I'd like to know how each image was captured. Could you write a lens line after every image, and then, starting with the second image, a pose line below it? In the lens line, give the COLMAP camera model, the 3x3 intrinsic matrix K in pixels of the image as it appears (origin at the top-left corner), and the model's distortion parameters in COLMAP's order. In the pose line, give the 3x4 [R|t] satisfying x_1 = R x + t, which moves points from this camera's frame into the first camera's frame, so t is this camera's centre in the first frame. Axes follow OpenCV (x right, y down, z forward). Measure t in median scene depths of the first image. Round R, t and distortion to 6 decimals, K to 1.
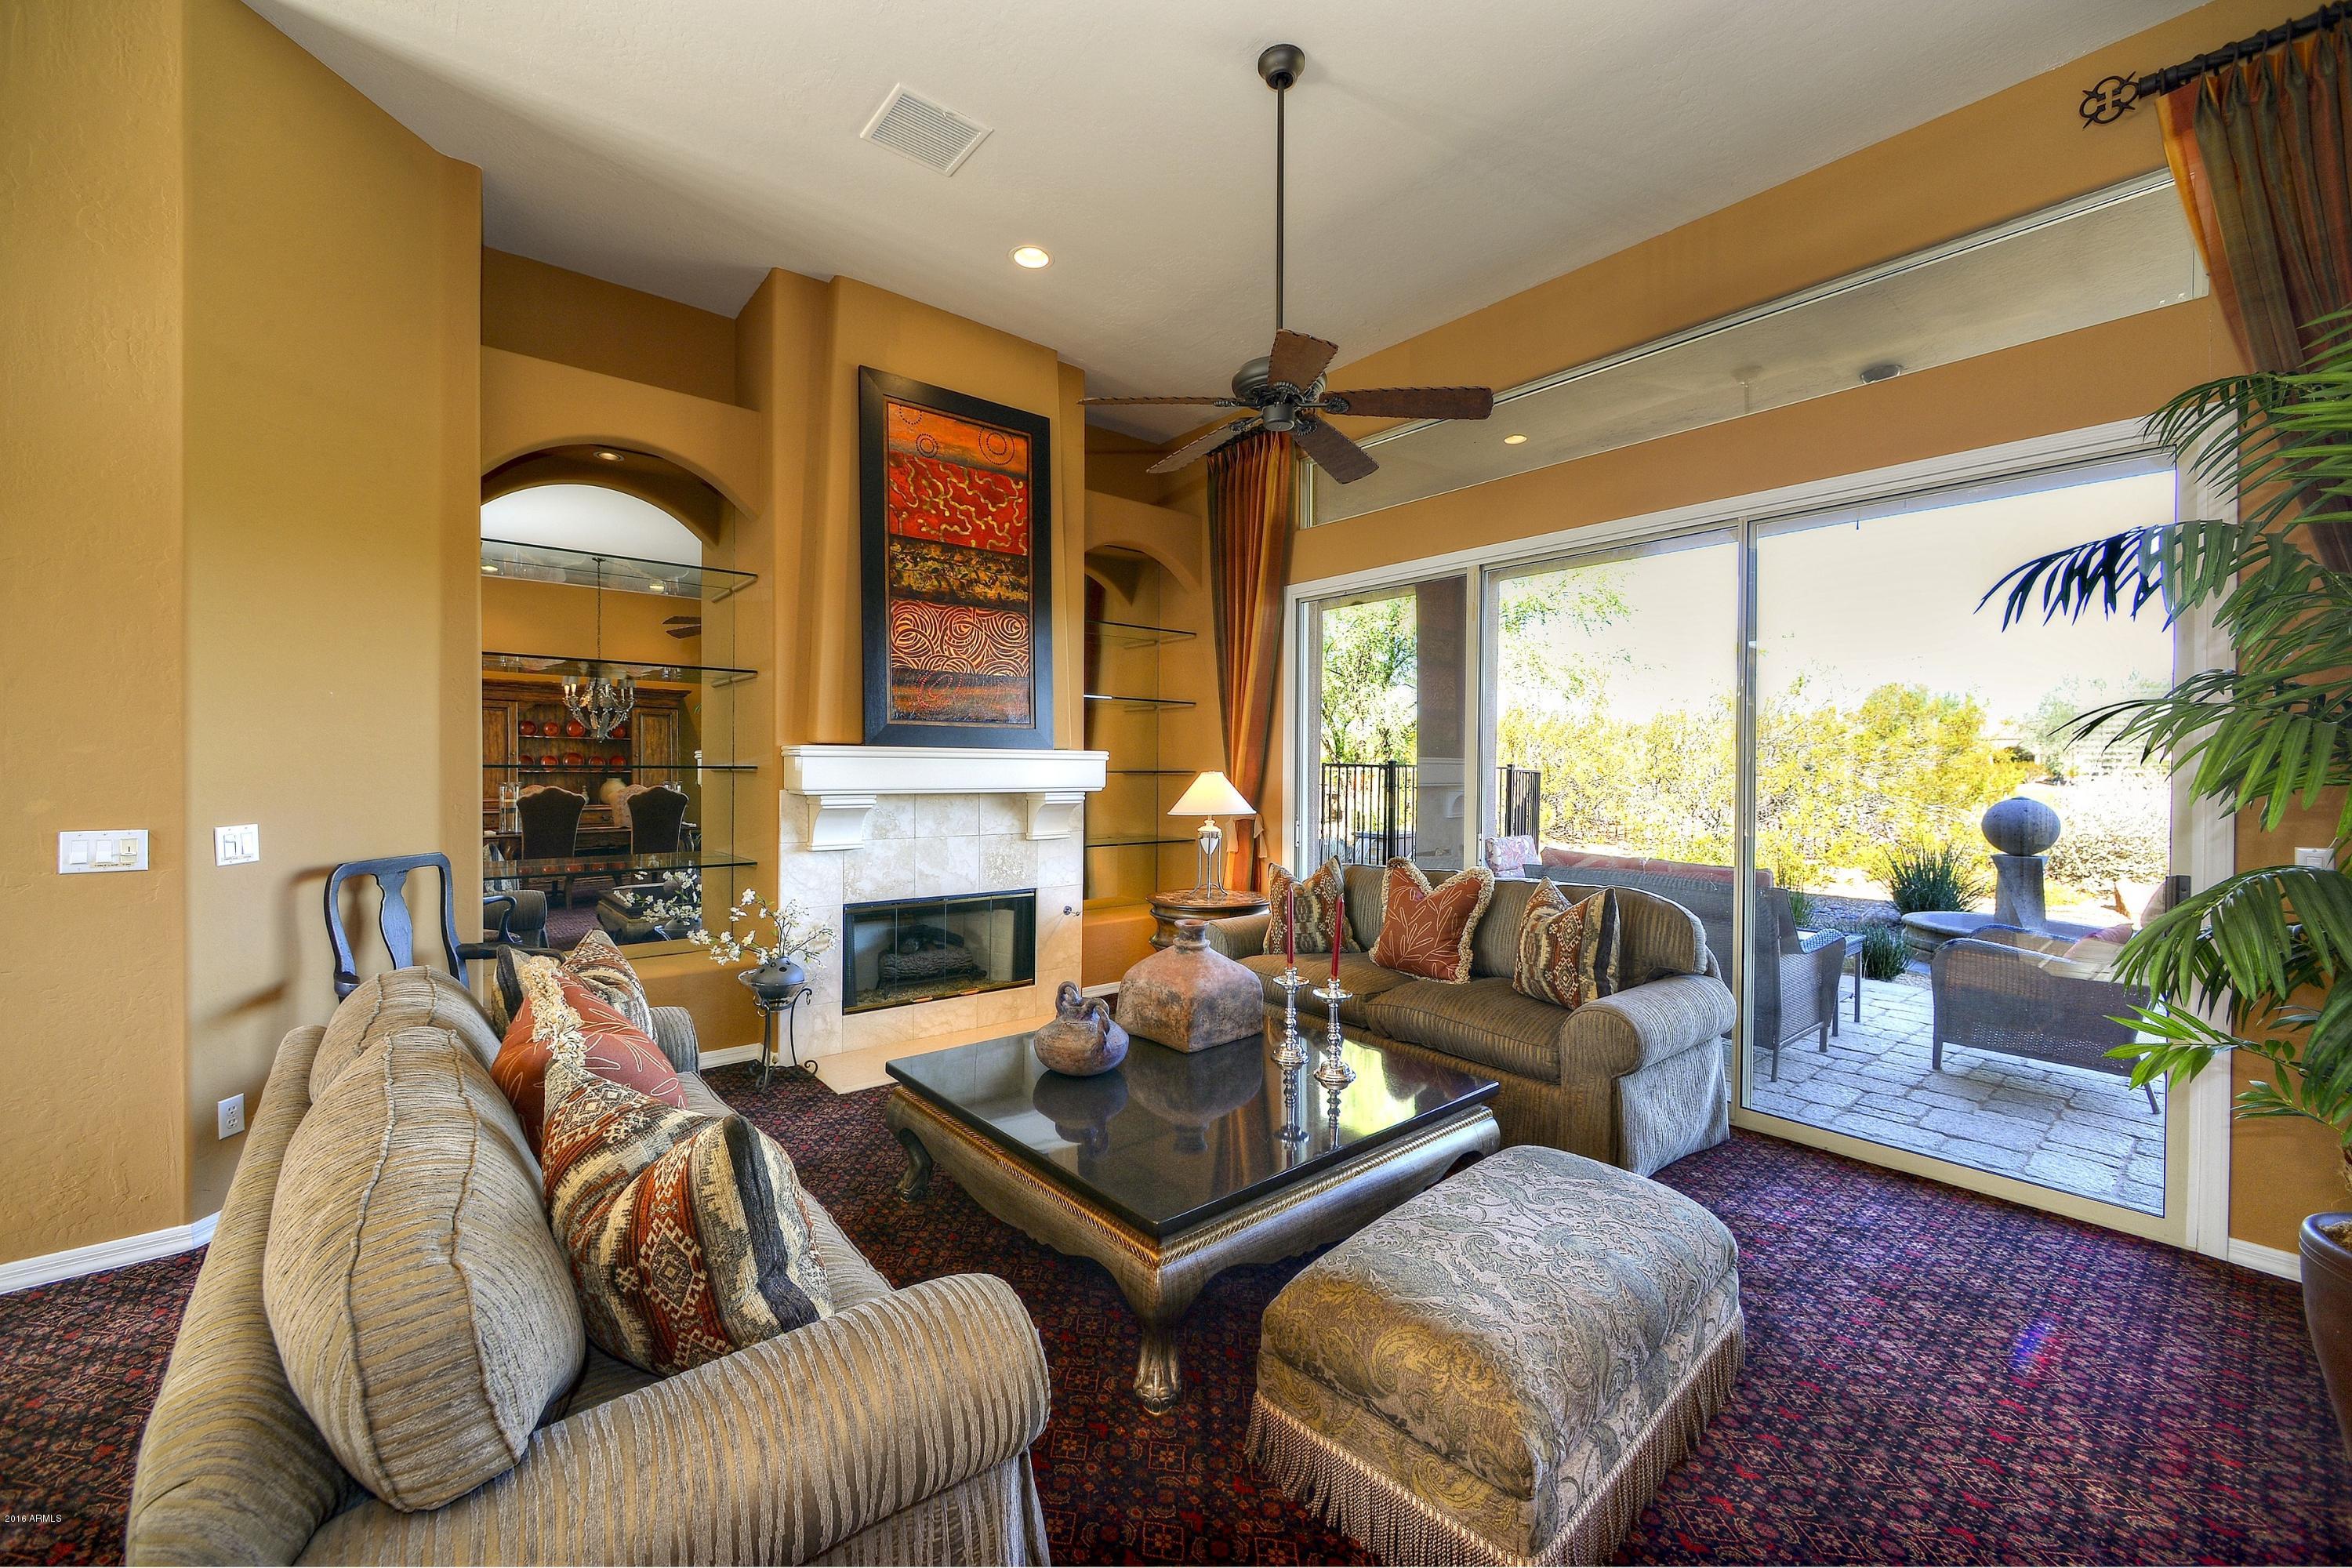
lens RADIAL K [[921.9, 0, 1174.3], [0, 921.9, 775.6], [0, 0, 1]] dist [0.001515, 0.000201]
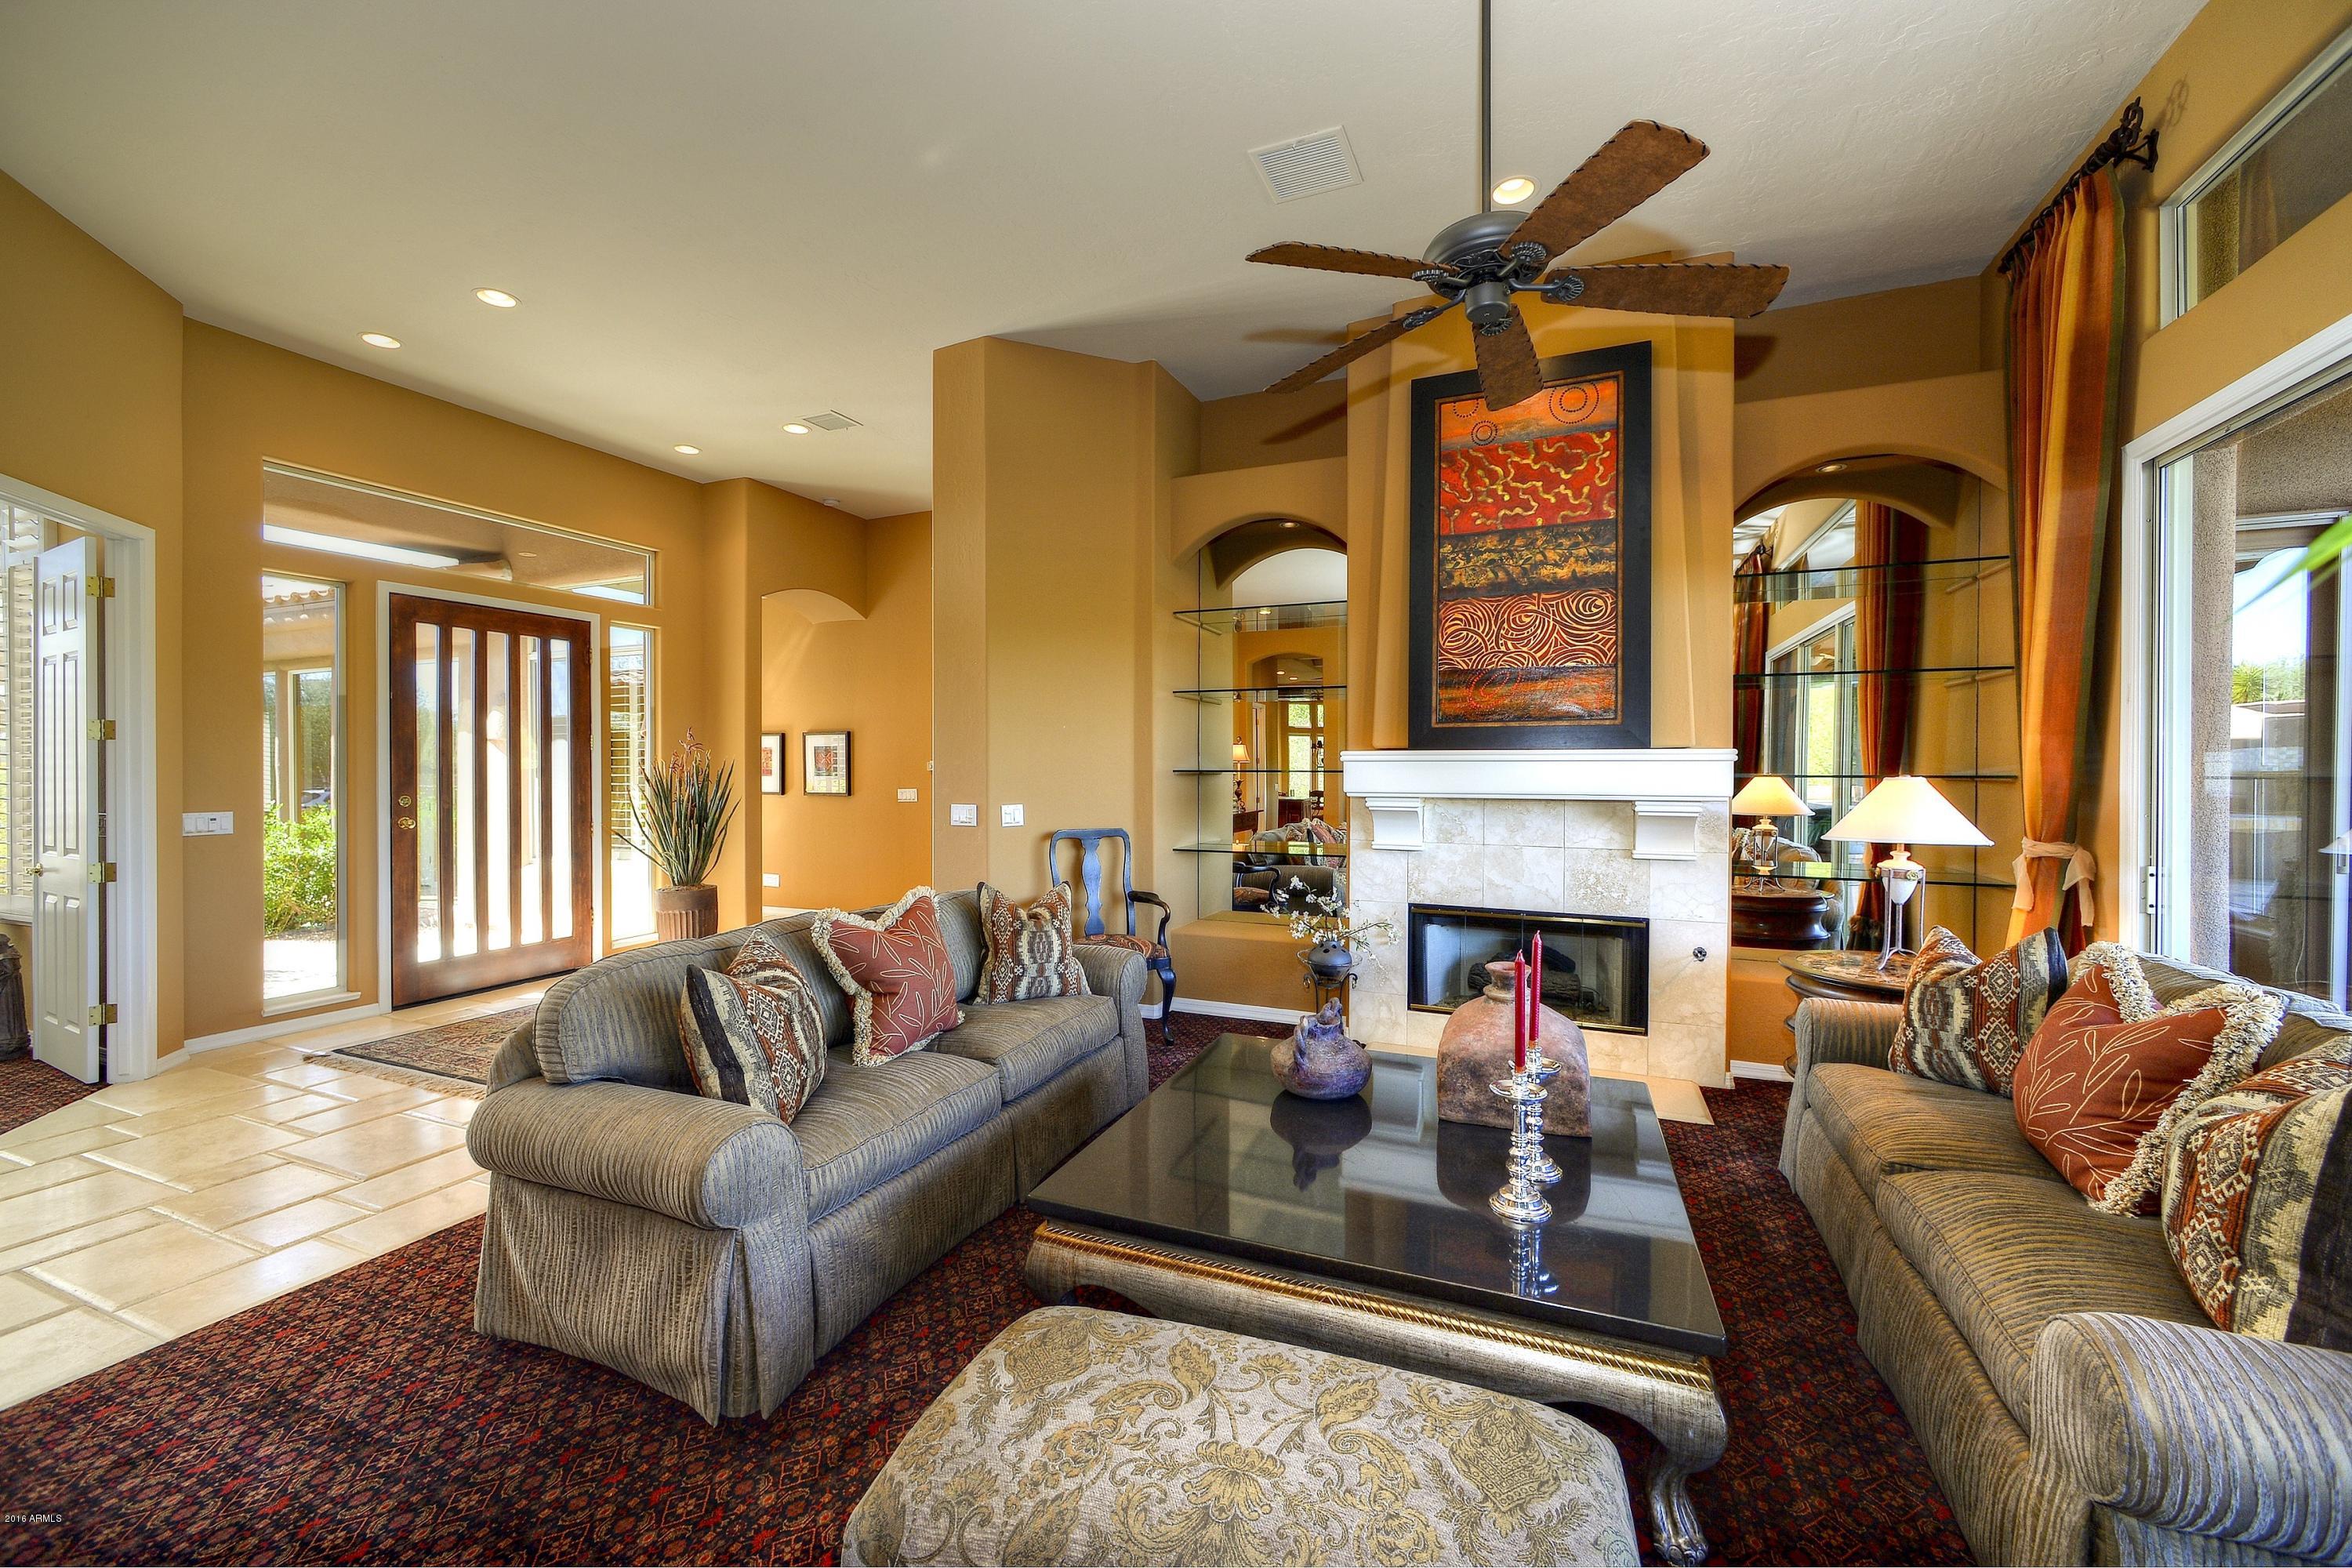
lens RADIAL K [[921.9, 0, 1174.3], [0, 921.9, 775.6], [0, 0, 1]] dist [0.001515, 0.000201]
pose [[0.454823, 0.000899, -0.890581, 0.432676], [-0.005945, 0.999980, -0.002026, -0.000268], [0.890562, 0.006216, 0.454819, 0.283163]]
